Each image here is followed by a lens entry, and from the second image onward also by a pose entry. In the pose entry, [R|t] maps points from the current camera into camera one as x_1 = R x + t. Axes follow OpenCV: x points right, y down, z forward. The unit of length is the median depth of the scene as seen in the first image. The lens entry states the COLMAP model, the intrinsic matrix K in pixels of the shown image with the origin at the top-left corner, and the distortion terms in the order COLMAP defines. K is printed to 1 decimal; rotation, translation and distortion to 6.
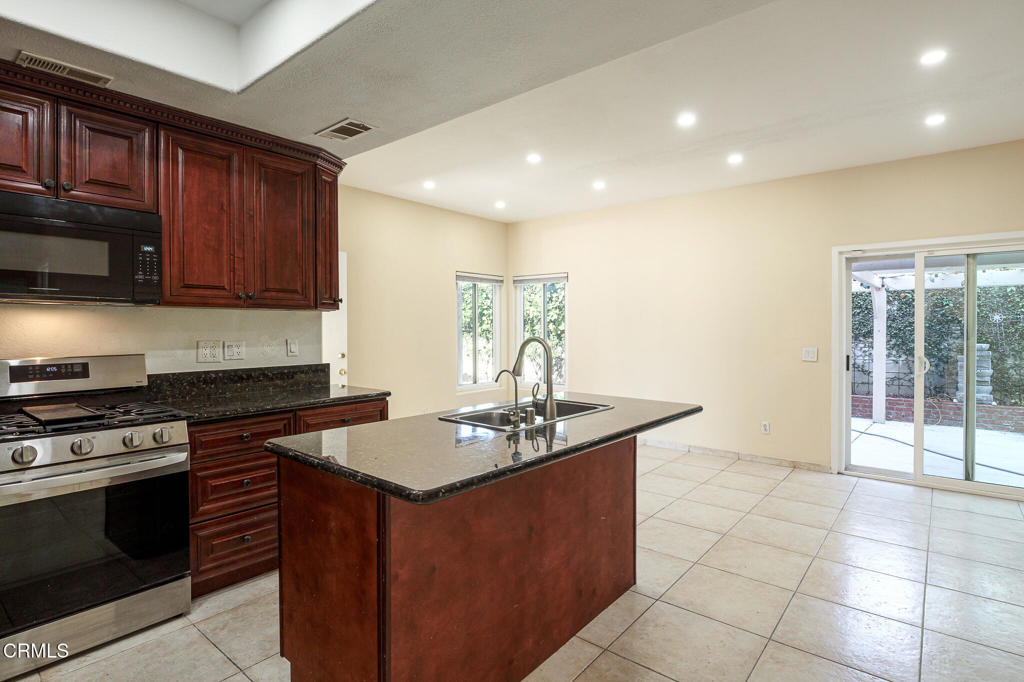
lens RADIAL K [[514.4, 0, 513.7], [0, 514.4, 337.6], [0, 0, 1]] dist [-0.004753, -0.001170]
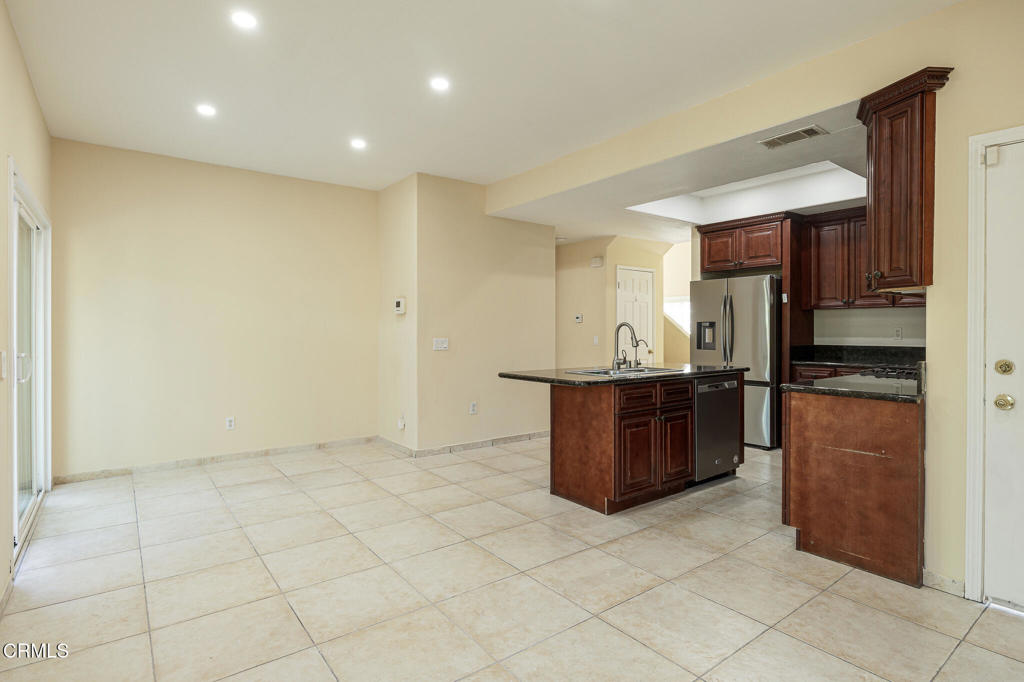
lens RADIAL K [[525.3, 0, 528.4], [0, 525.3, 324.8], [0, 0, 1]] dist [0.001684, -0.000137]
pose [[-0.976521, 0.001714, 0.215418, -0.020903], [0.005785, 0.999816, 0.018267, -0.021264], [-0.215347, 0.019084, -0.976351, 2.220324]]
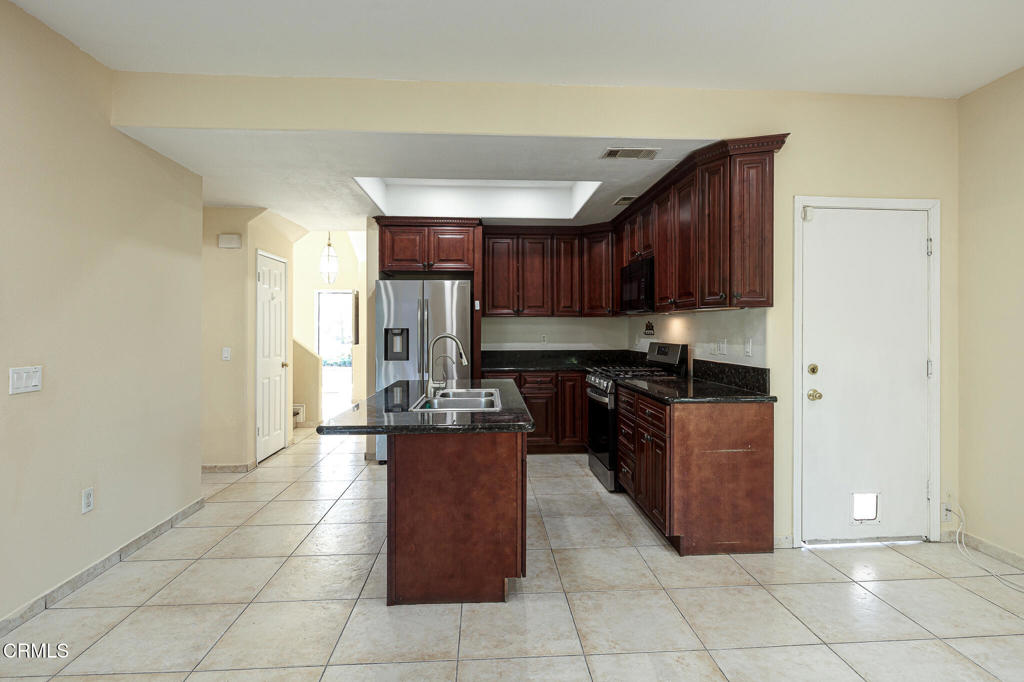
lens RADIAL K [[524.1, 0, 513.7], [0, 524.1, 320.8], [0, 0, 1]] dist [-0.002082, -0.001649]
pose [[-0.729643, -0.009331, -0.683764, 0.647288], [-0.018433, 0.999812, 0.006026, -0.034248], [0.683580, 0.017001, -0.729678, 1.654626]]
